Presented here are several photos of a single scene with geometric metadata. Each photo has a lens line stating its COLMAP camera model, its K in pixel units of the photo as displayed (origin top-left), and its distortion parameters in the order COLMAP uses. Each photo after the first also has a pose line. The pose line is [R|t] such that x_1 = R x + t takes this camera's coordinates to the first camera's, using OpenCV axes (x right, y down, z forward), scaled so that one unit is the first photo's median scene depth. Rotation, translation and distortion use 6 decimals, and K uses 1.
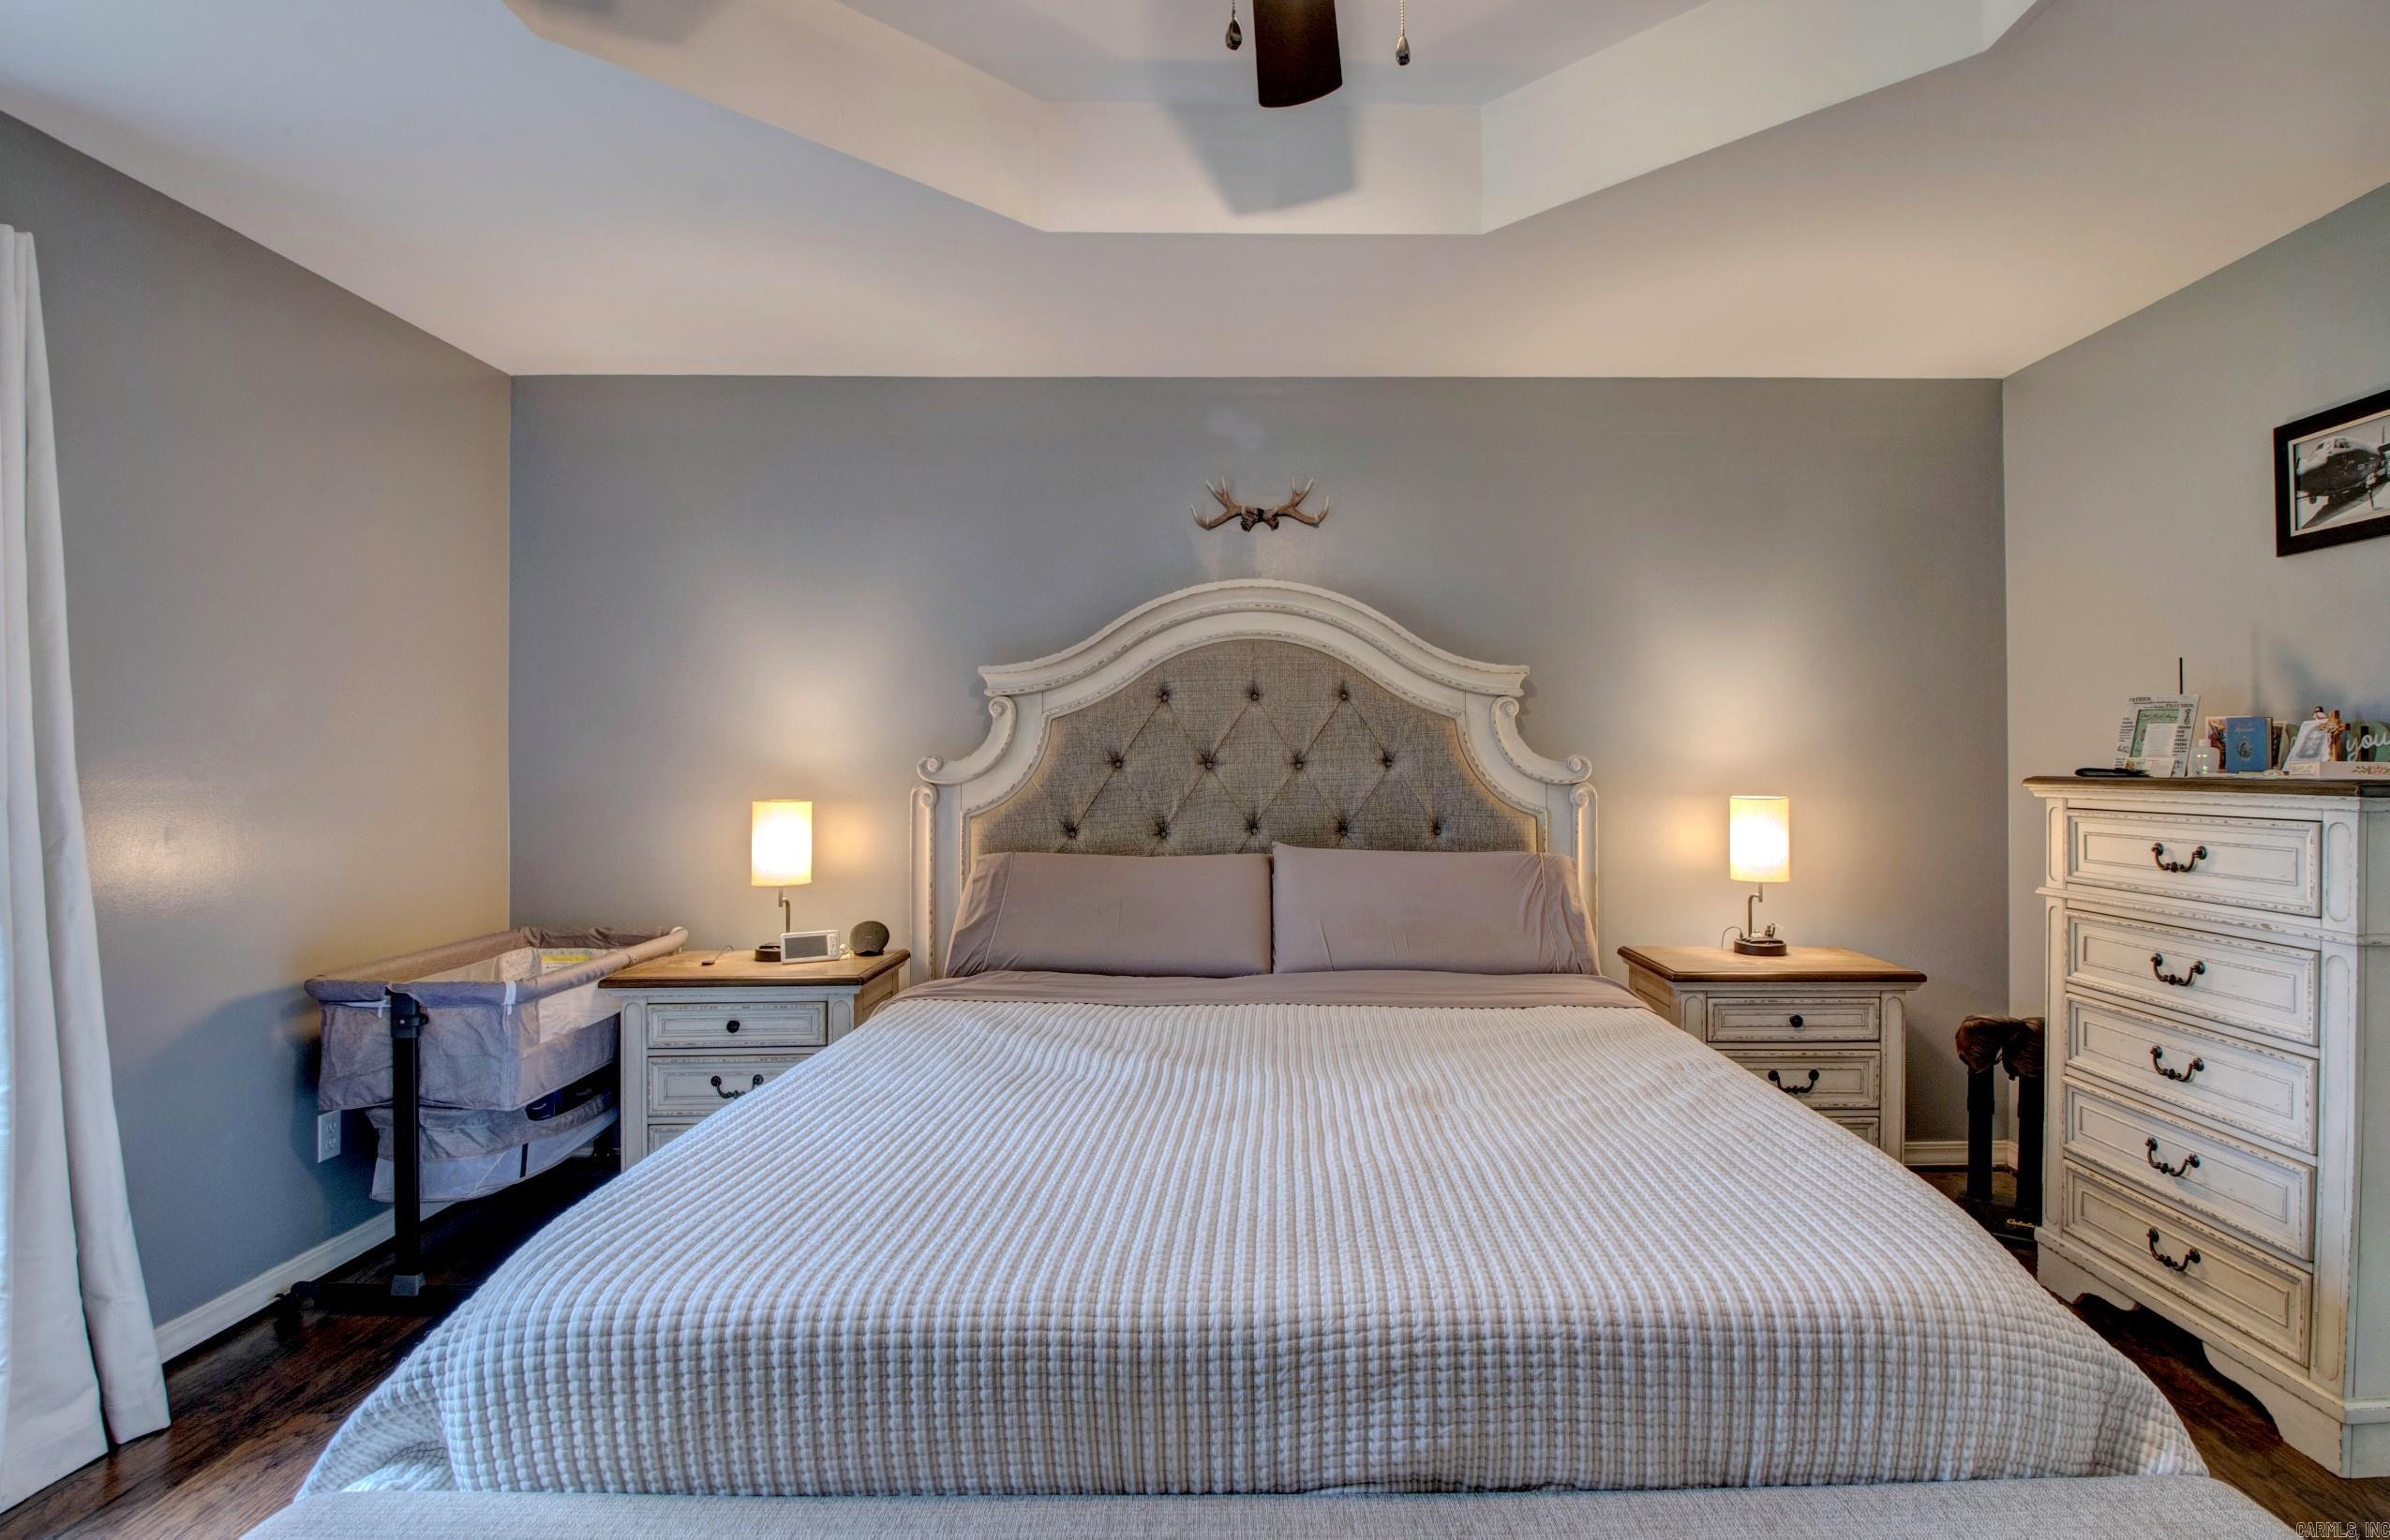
lens RADIAL K [[1198.6, 0, 1235.2], [0, 1198.6, 753.0], [0, 0, 1]] dist [-0.006122, -0.009125]
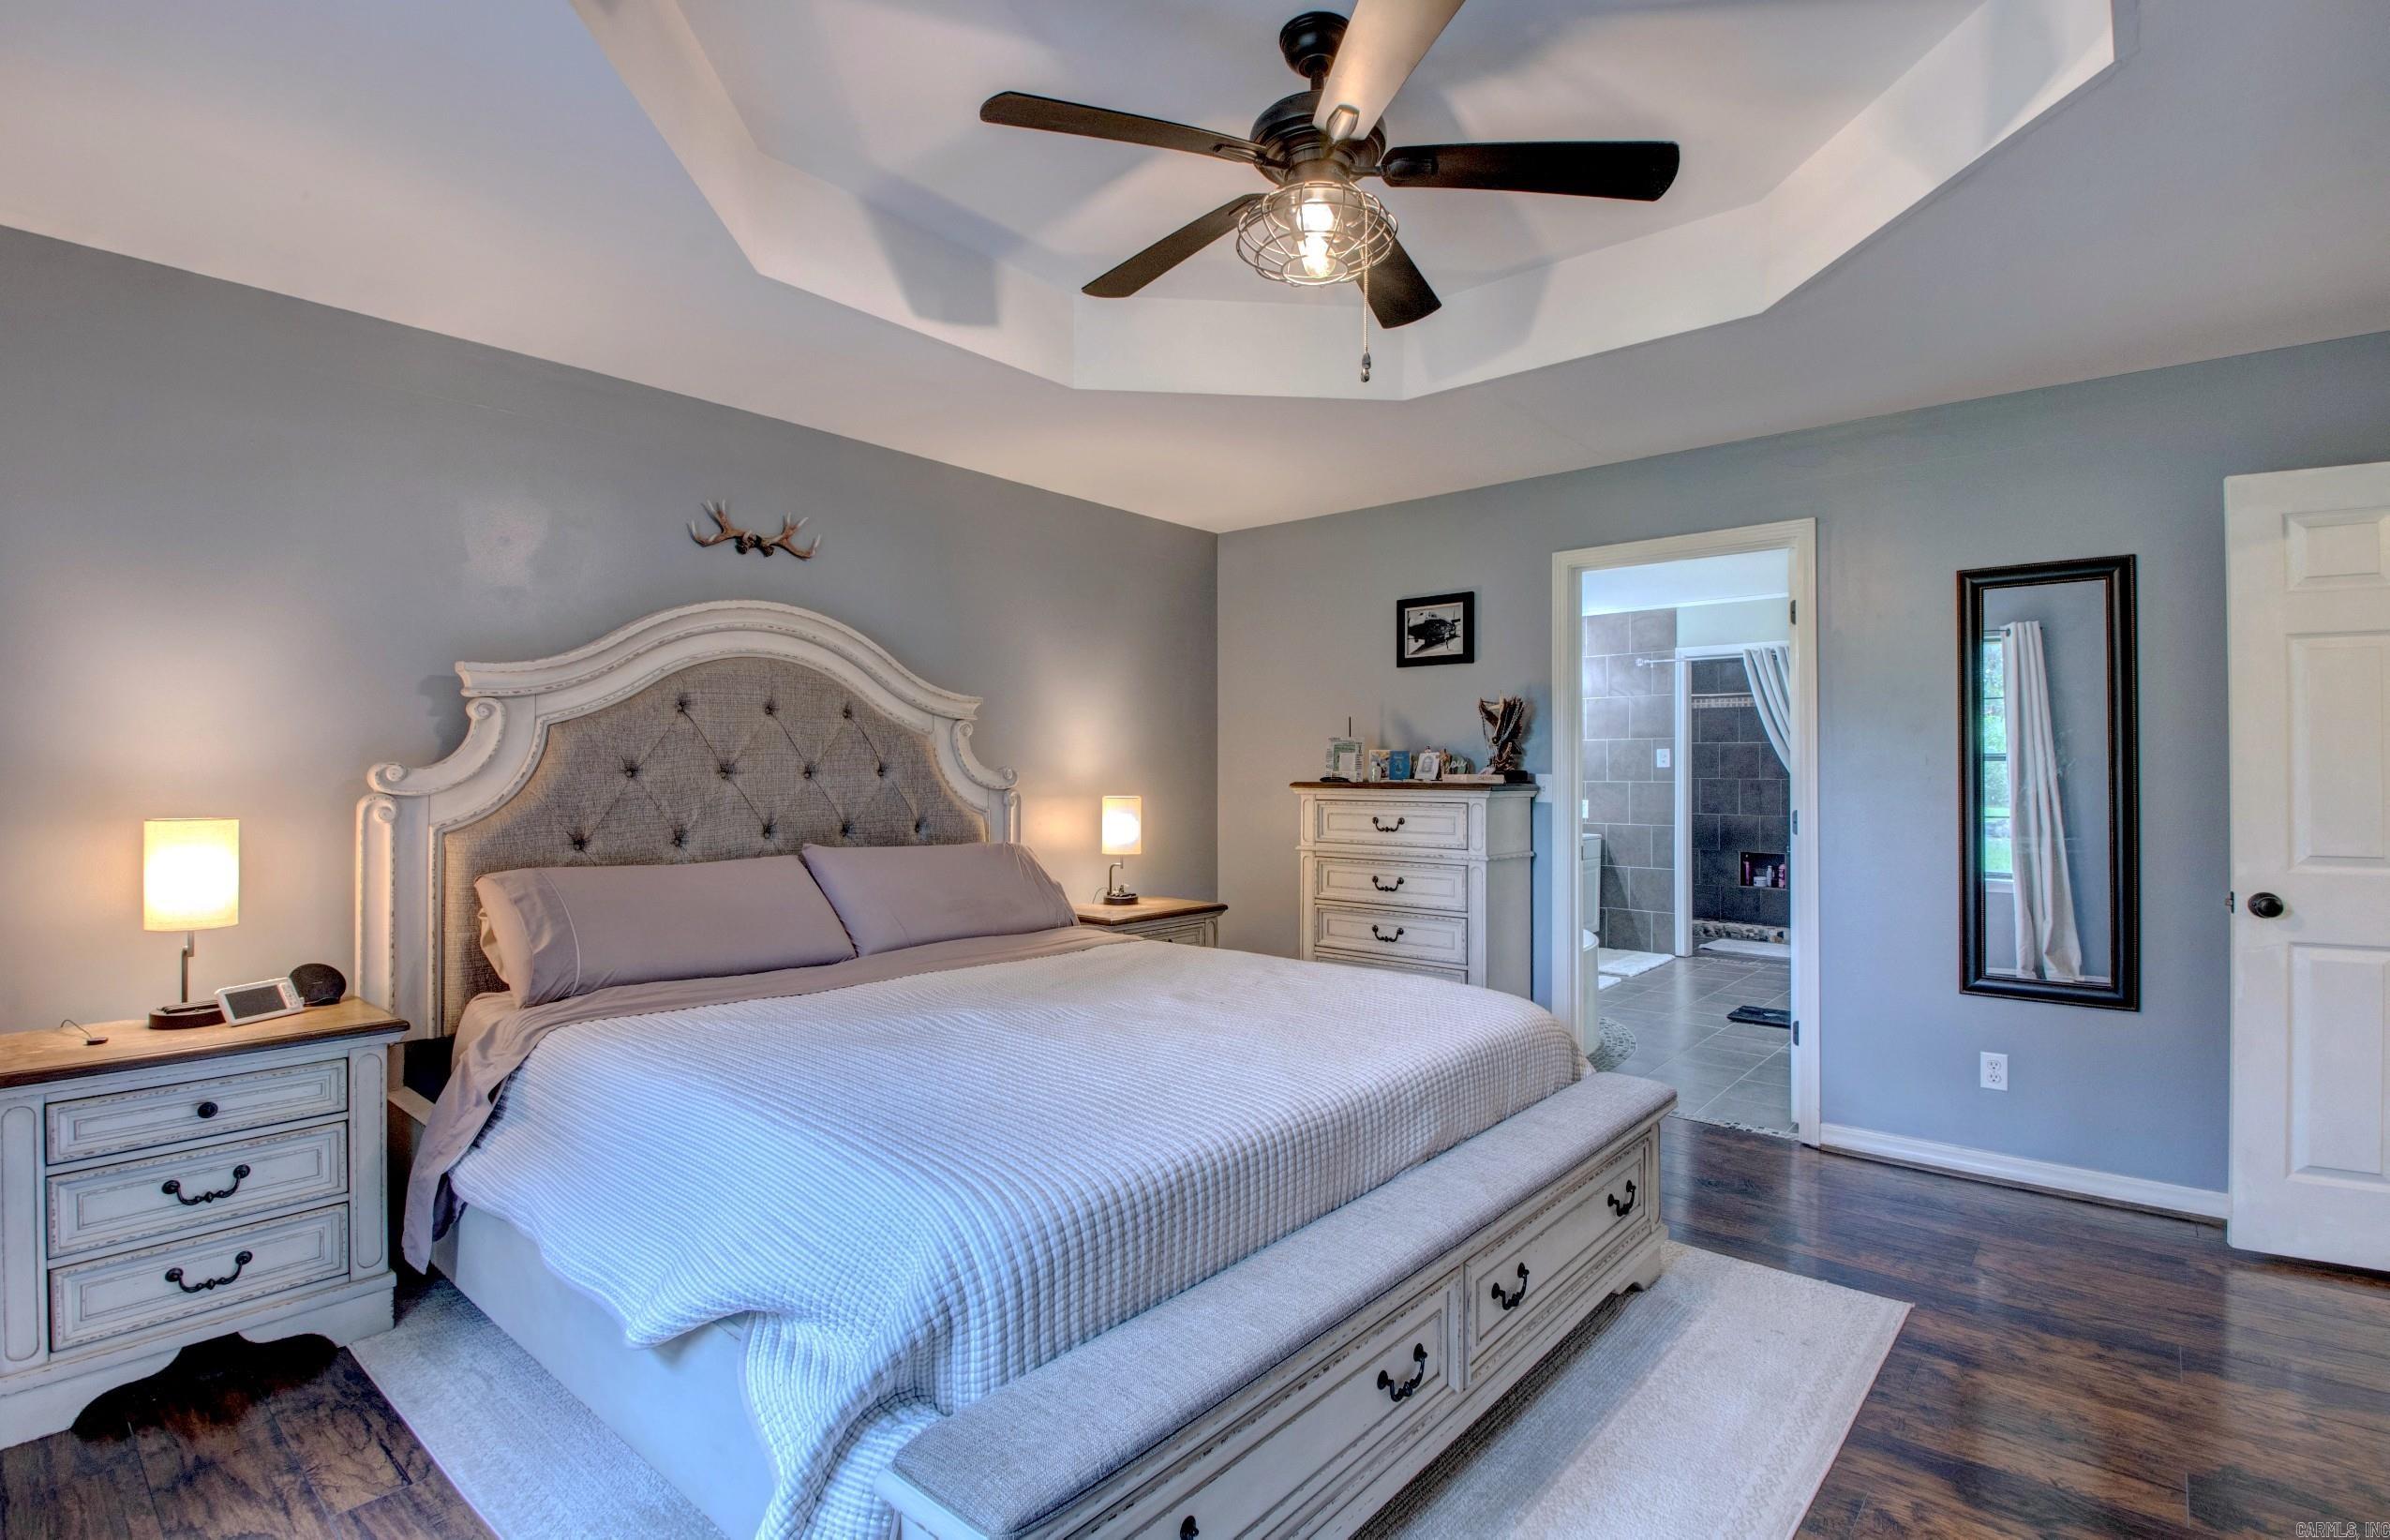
lens RADIAL K [[1118.1, 0, 1202.1], [0, 1118.1, 755.6], [0, 0, 1]] dist [0.012232, -0.022855]
pose [[0.652646, 0.014077, 0.757532, -0.521468], [-0.010628, 0.999899, -0.009424, -0.001388], [-0.757588, -0.001900, 0.652730, 0.040841]]
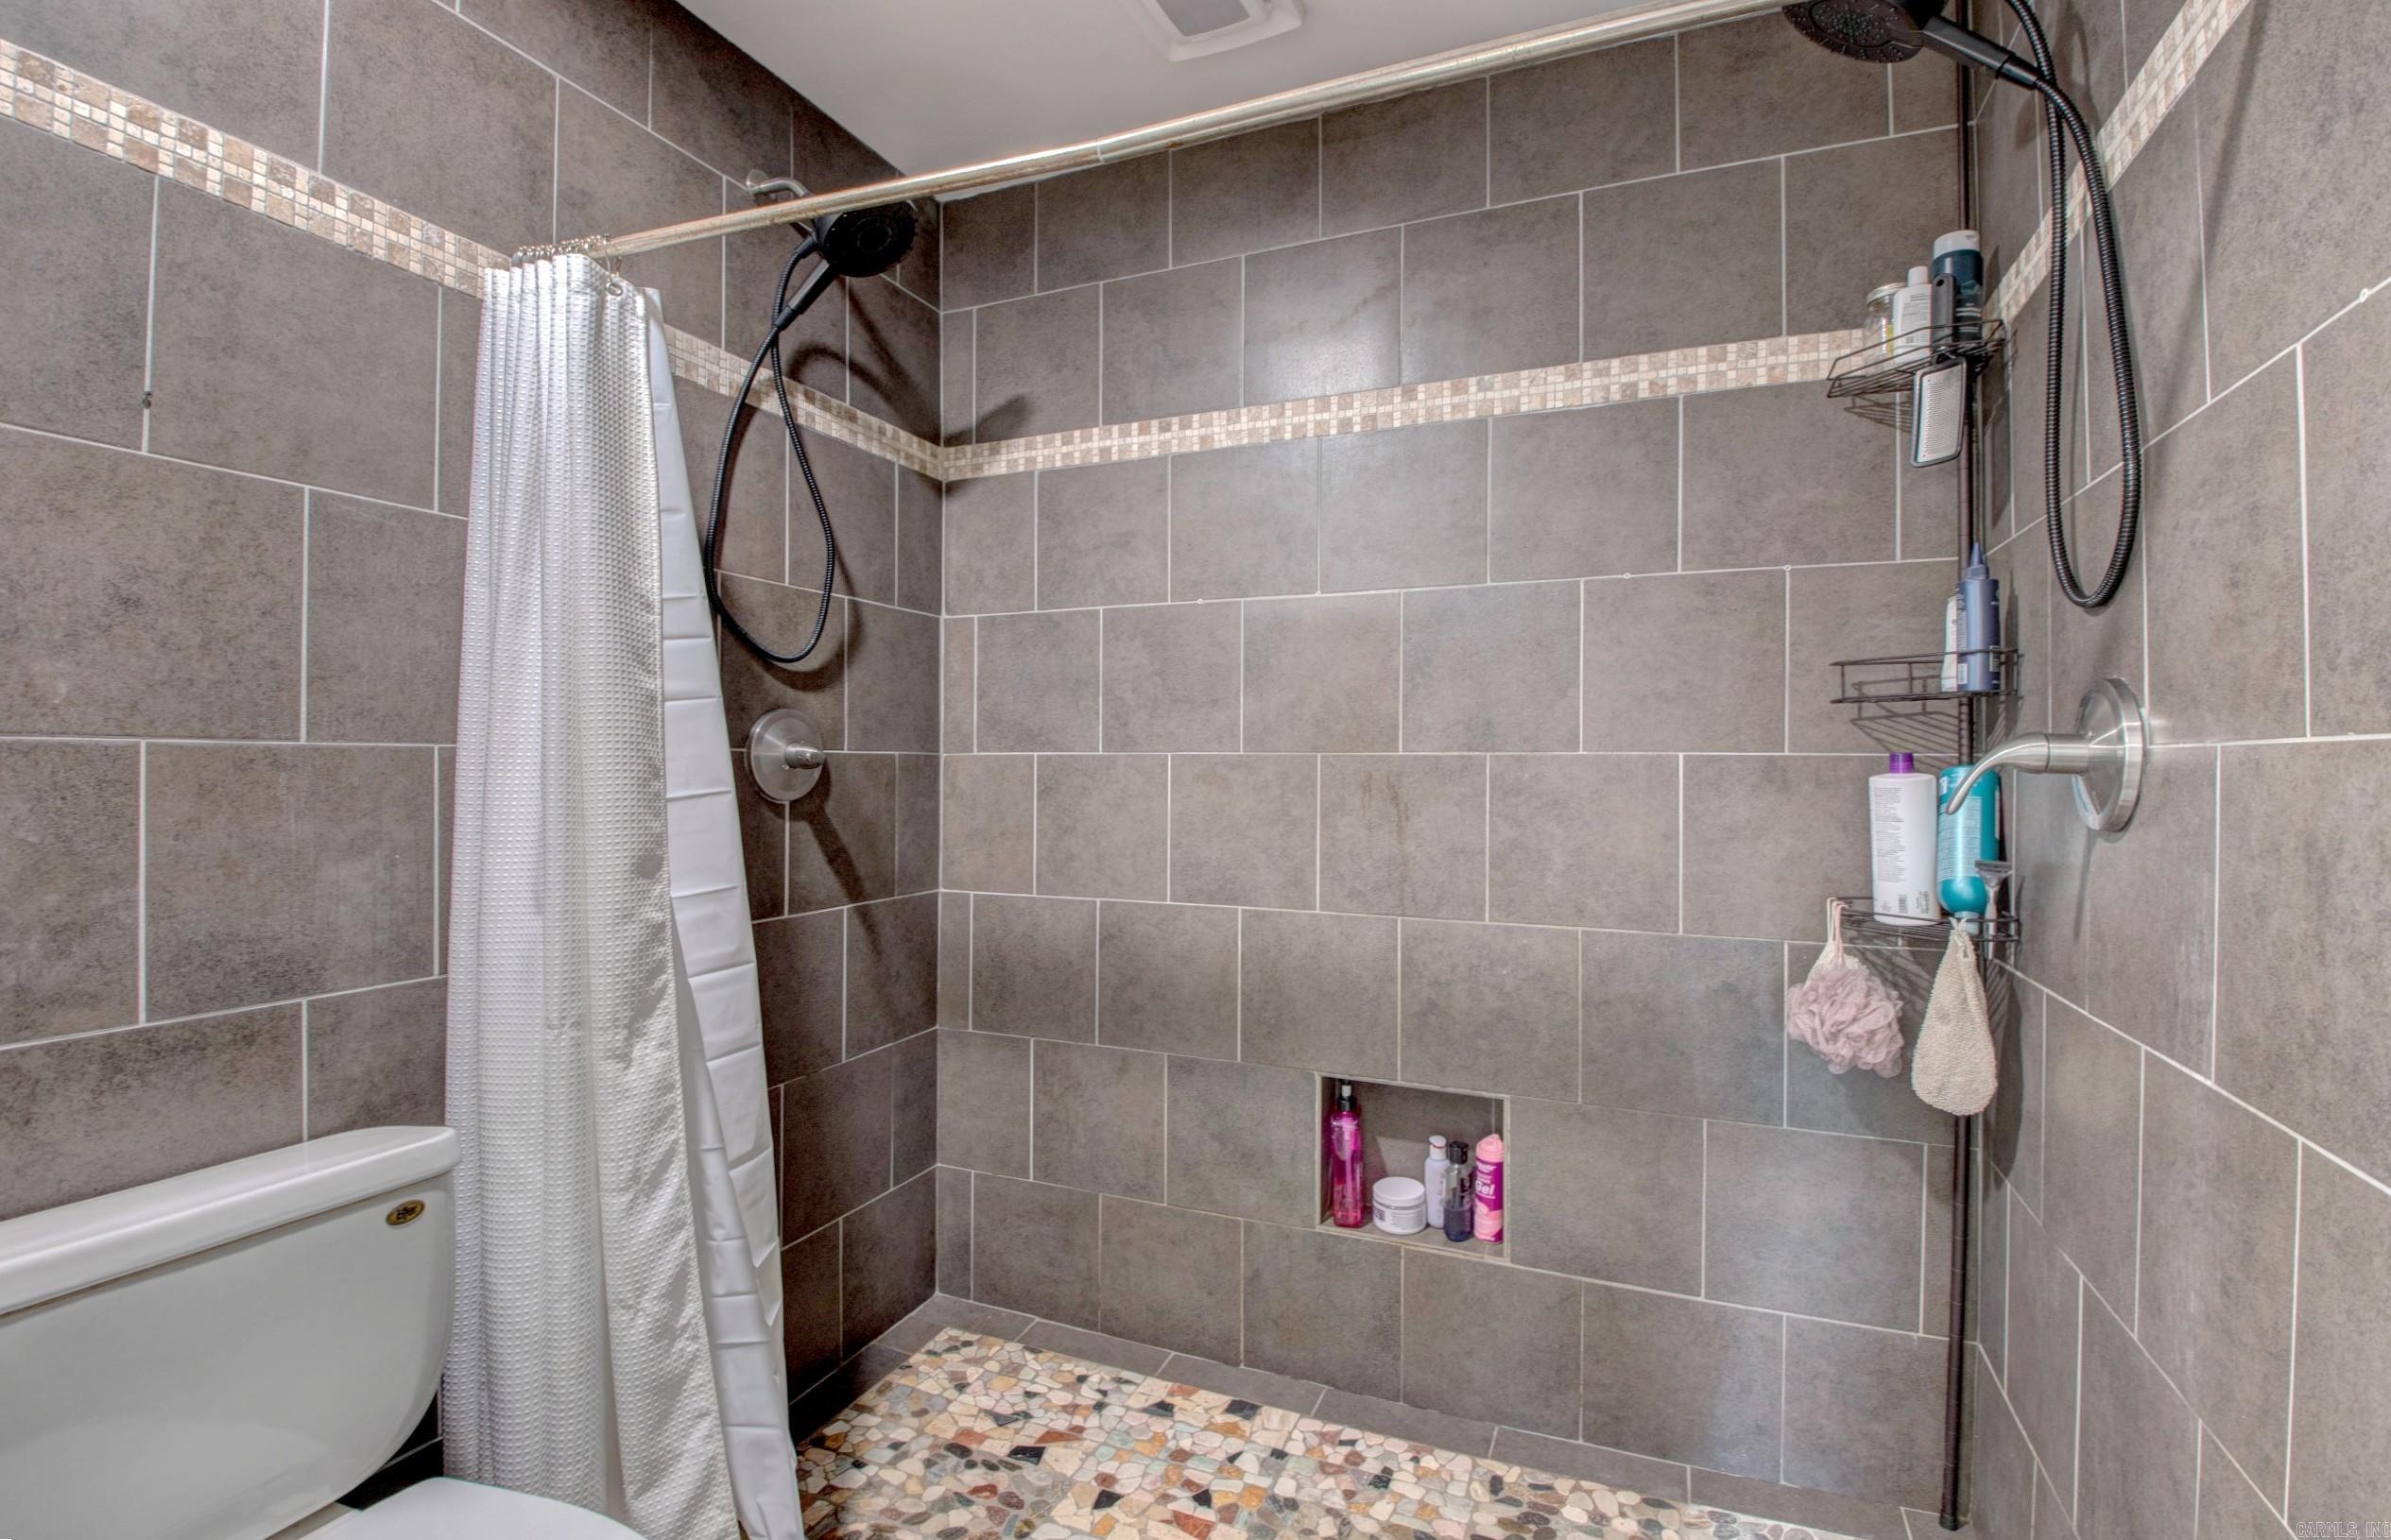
lens RADIAL K [[1118.4, 0, 1196.3], [0, 1118.4, 762.7], [0, 0, 1]] dist [0.012232, -0.022855]
pose [[0.384728, 0.004113, 0.923021, 0.669911], [-0.010306, 0.999947, -0.000160, 0.010027], [-0.922972, -0.009451, 0.384750, 0.354867]]
